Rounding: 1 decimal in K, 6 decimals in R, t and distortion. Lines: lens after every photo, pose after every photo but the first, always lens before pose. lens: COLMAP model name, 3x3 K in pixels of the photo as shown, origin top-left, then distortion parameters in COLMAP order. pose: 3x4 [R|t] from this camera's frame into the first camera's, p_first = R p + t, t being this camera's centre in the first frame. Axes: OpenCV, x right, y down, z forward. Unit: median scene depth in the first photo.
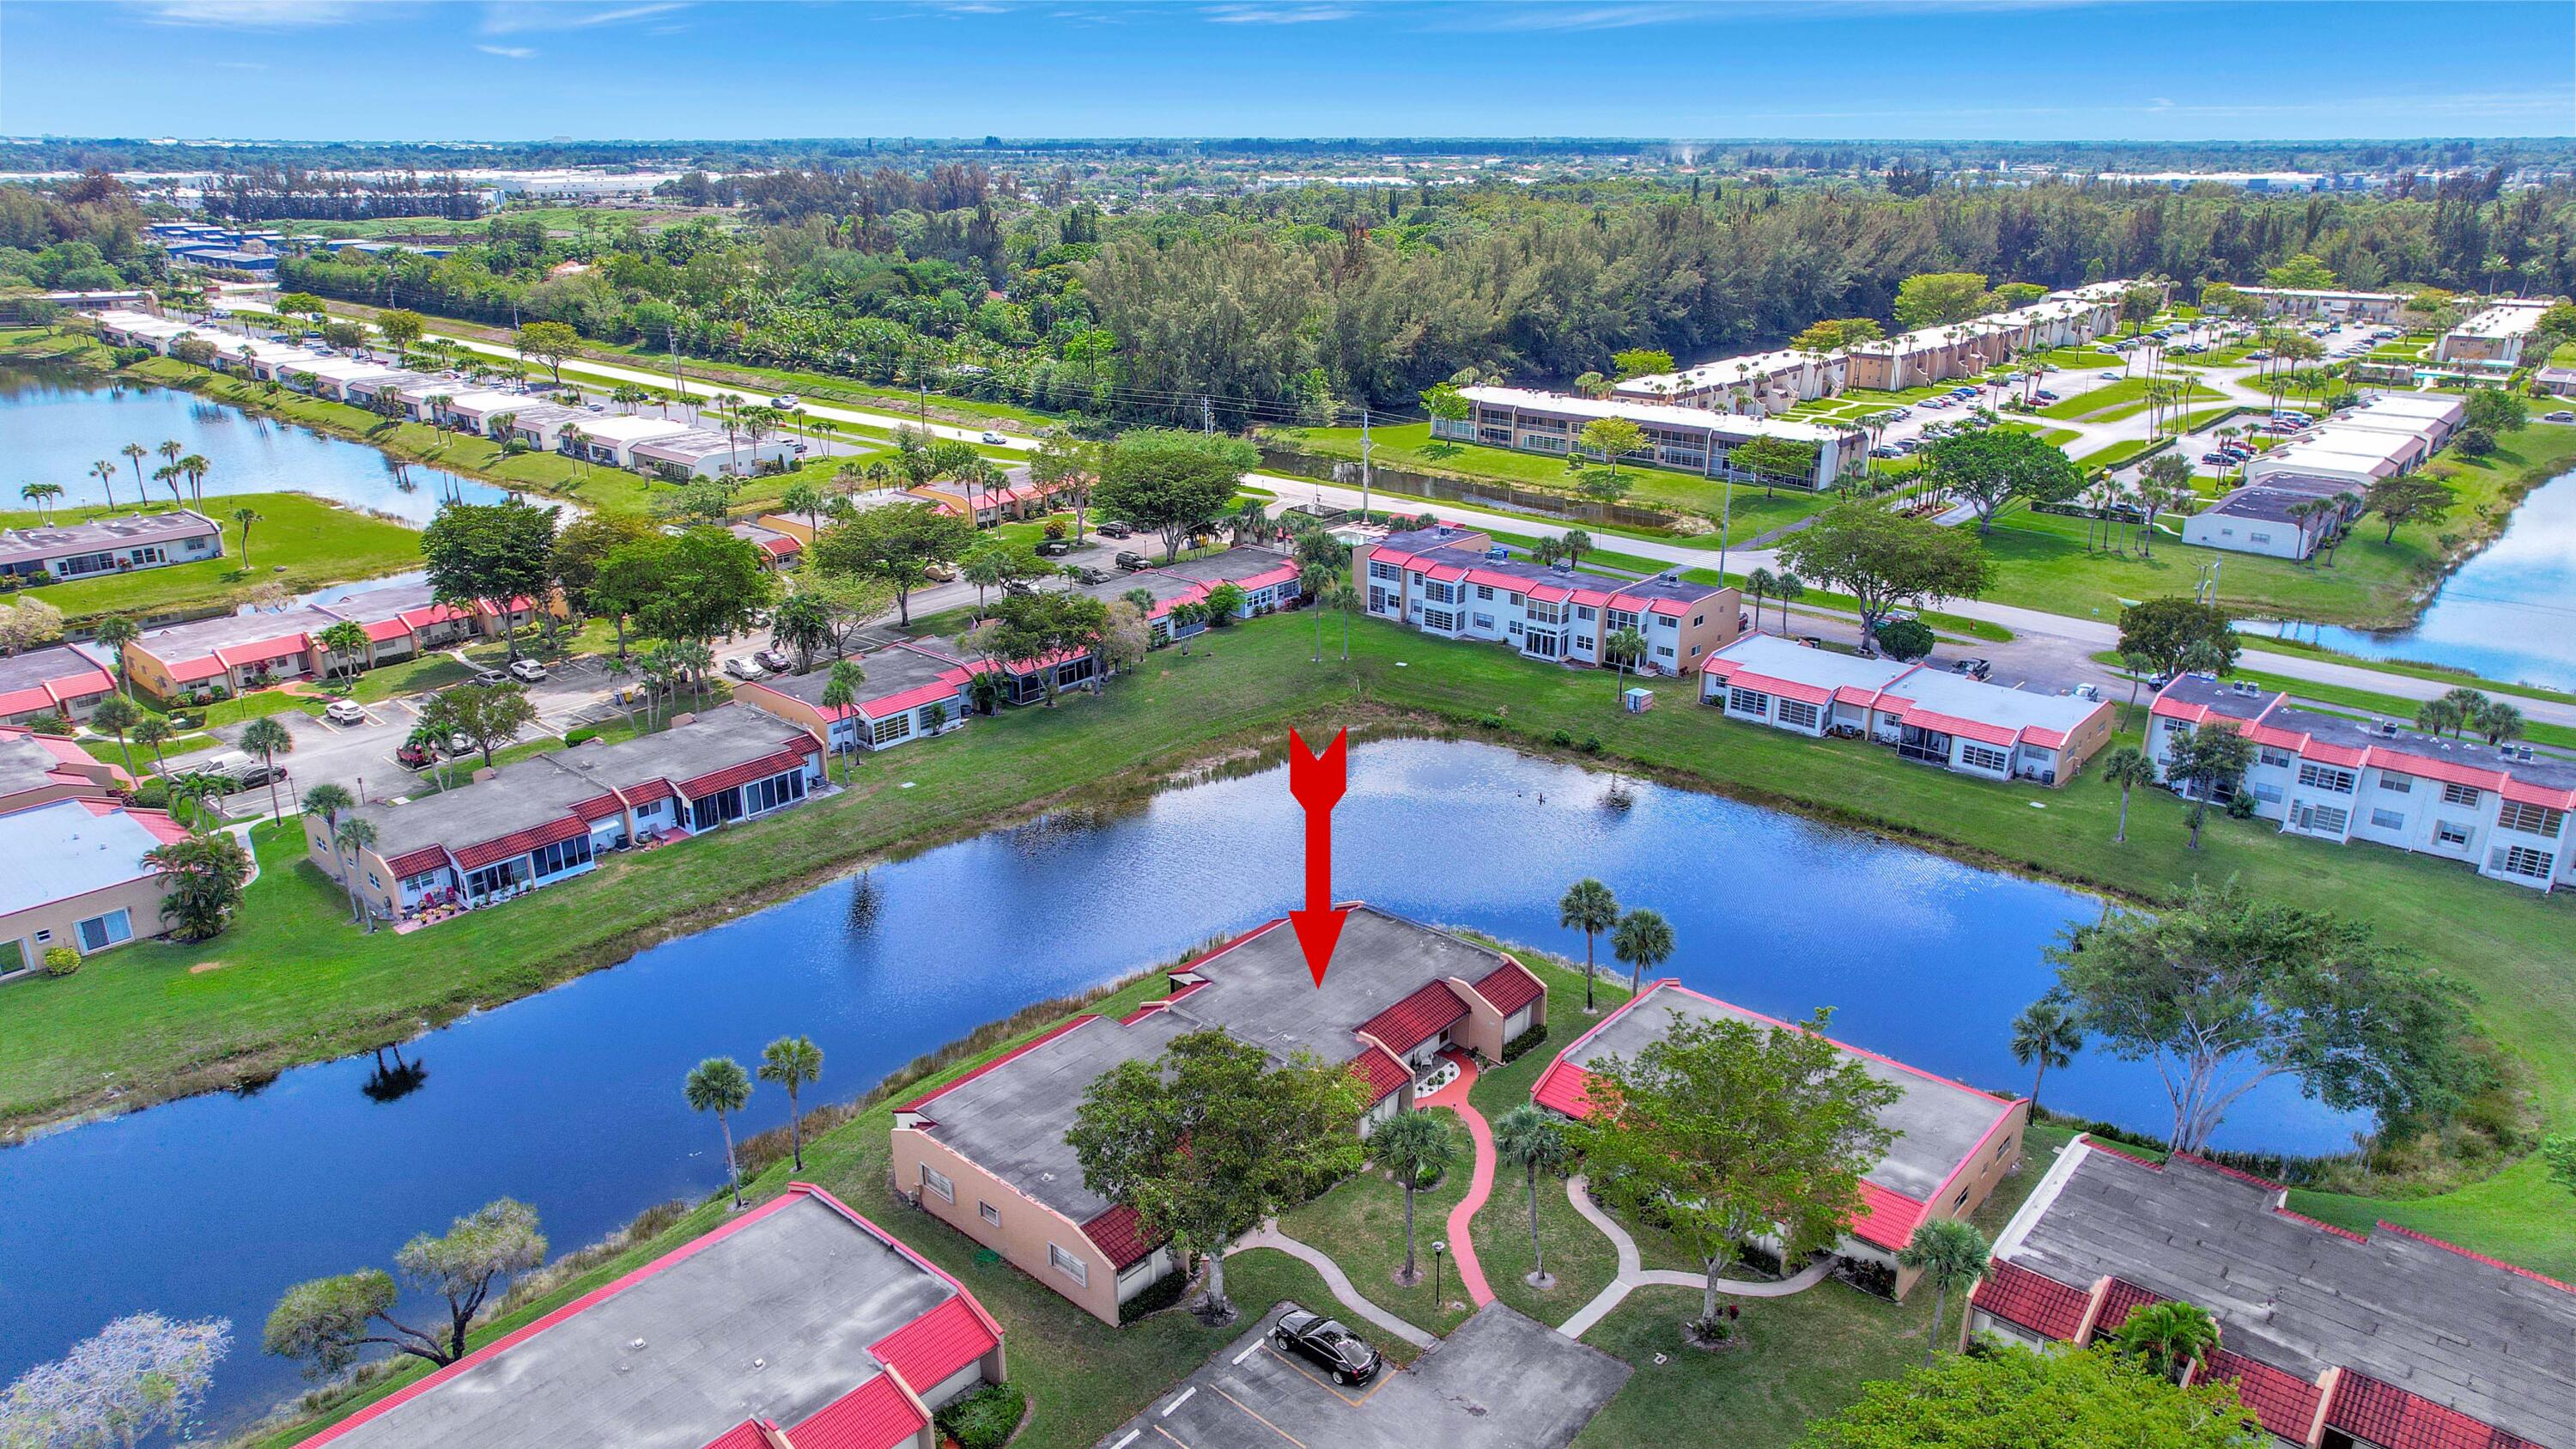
lens RADIAL K [[1673.9, 0, 1278.2], [0, 1673.9, 721.8], [0, 0, 1]] dist [-0.071469, 0.066777]
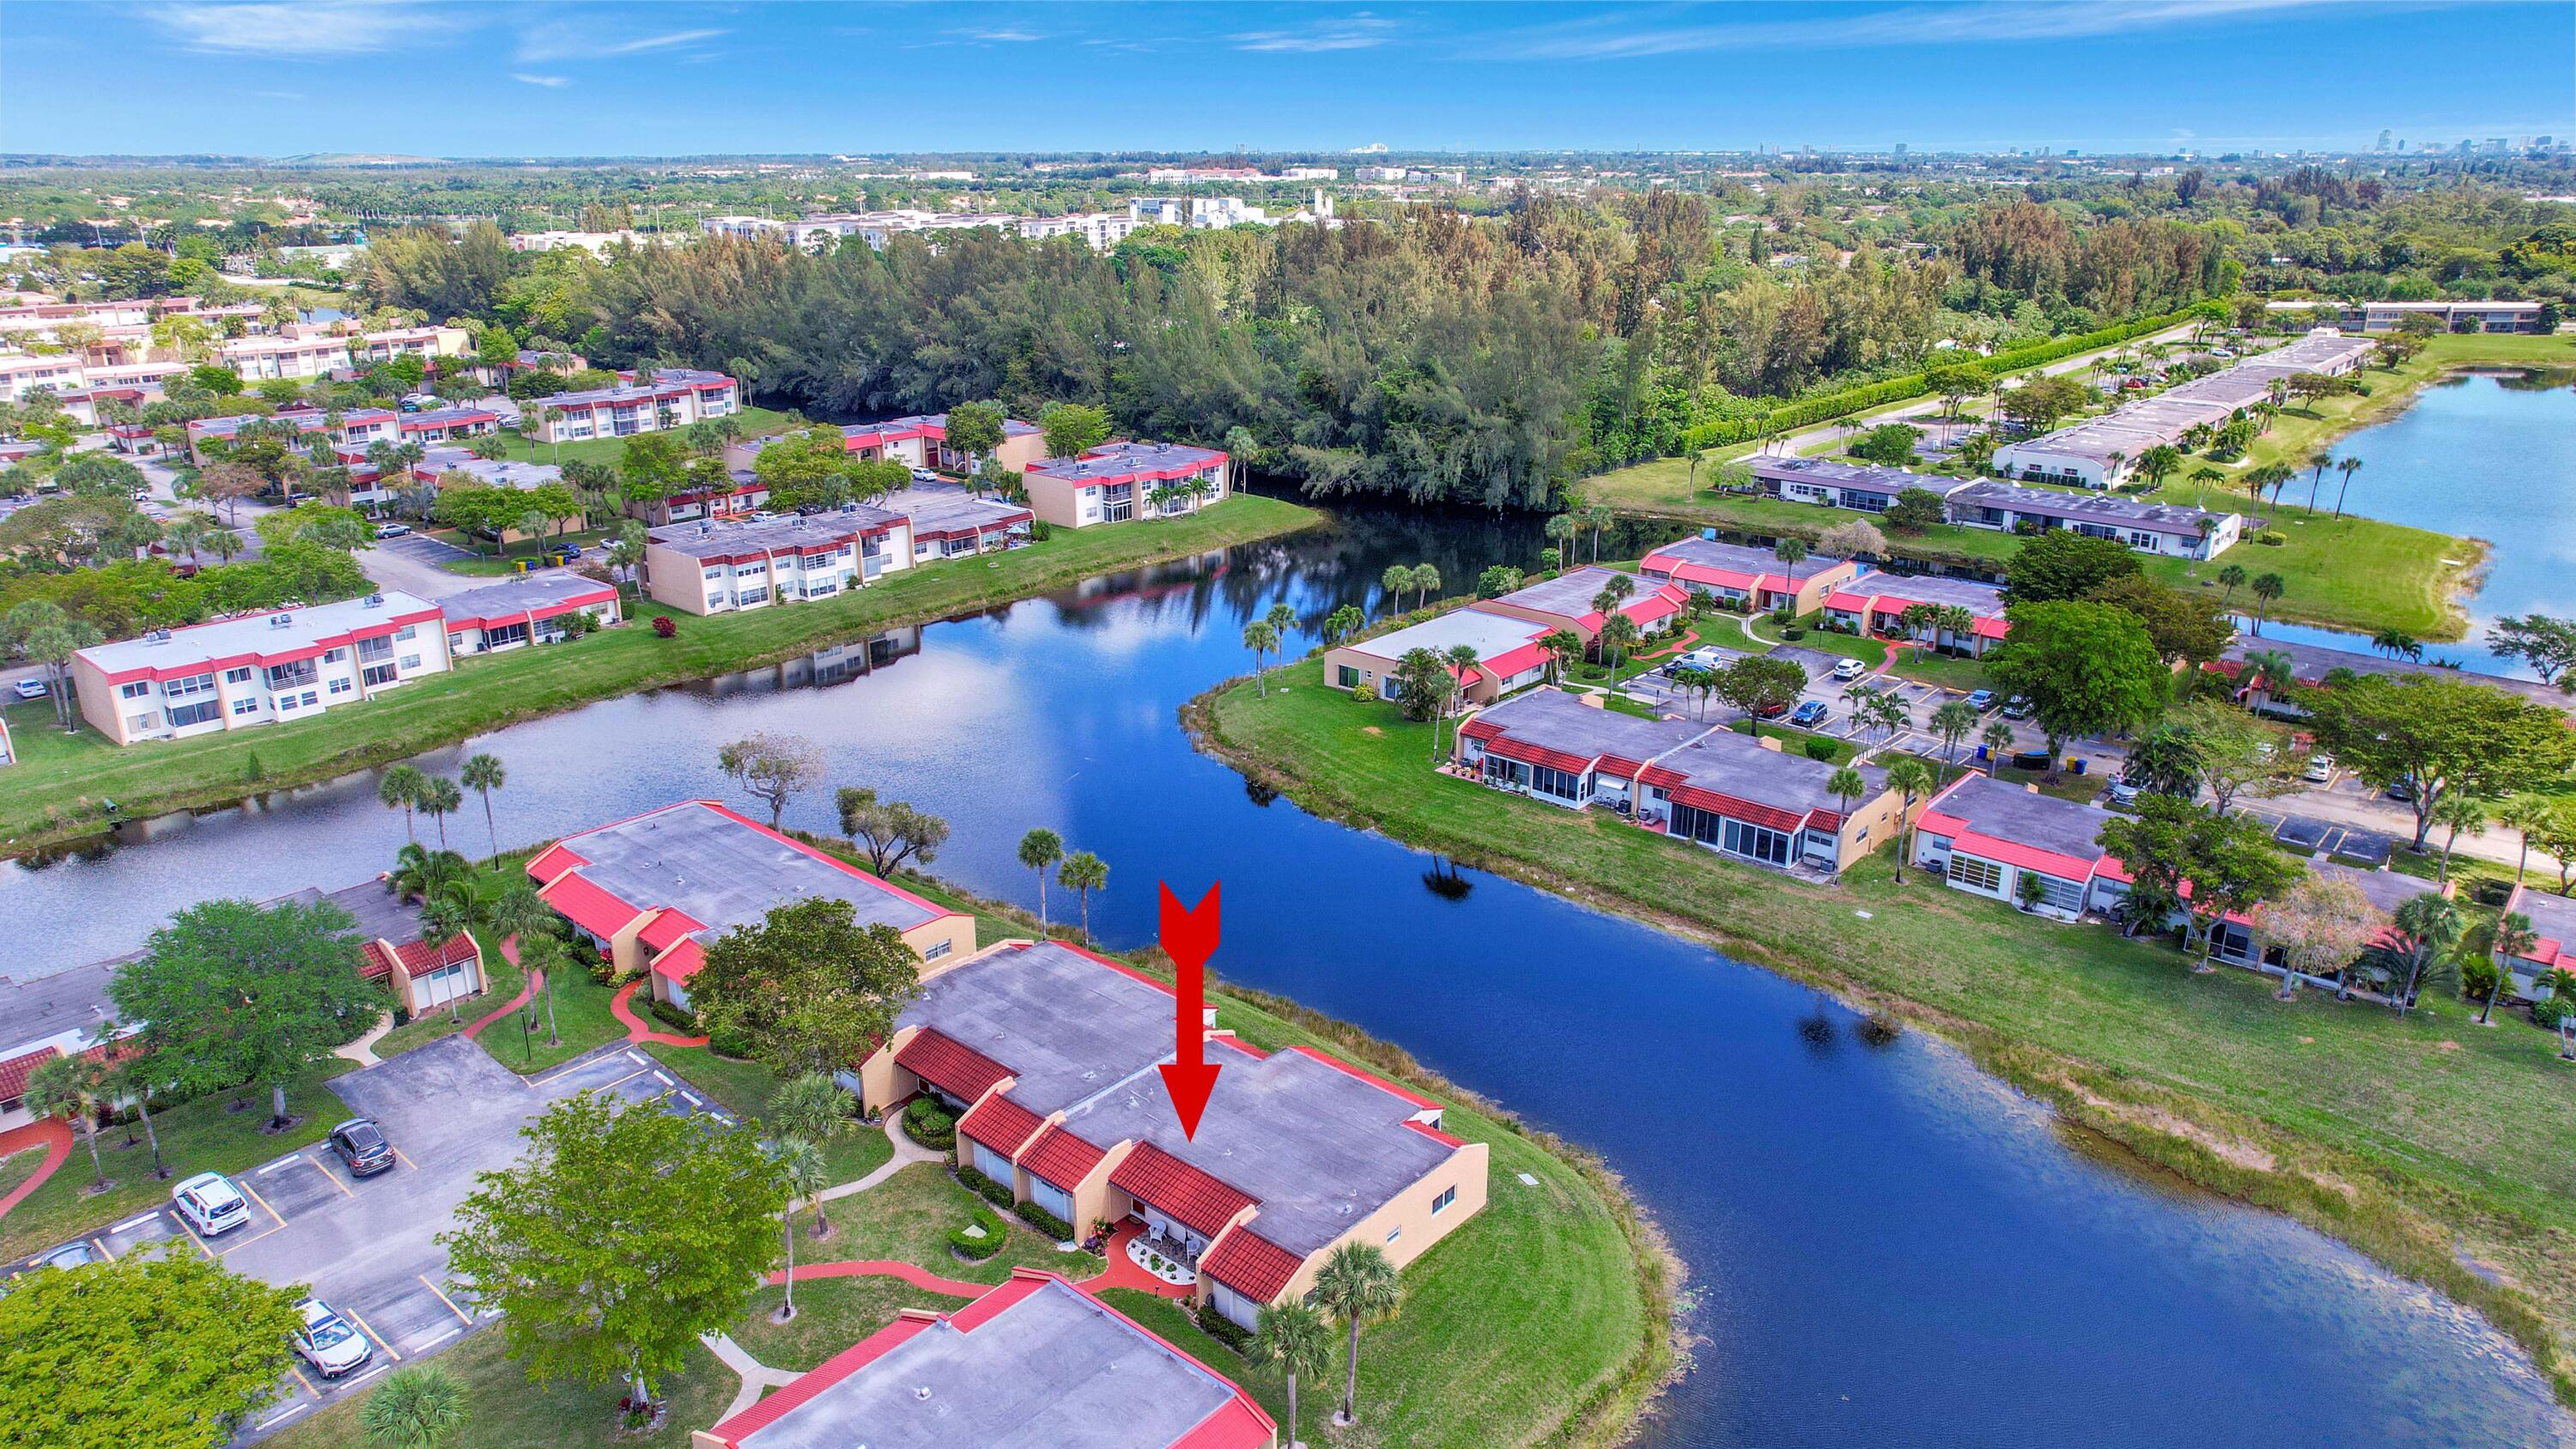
lens RADIAL K [[1673.9, 0, 1278.2], [0, 1673.9, 721.8], [0, 0, 1]] dist [-0.071469, 0.066777]
pose [[-0.020388, 0.320550, -0.947012, 0.617980], [-0.322880, 0.894344, 0.309674, -0.240352], [0.946220, 0.312085, 0.085265, 0.682307]]
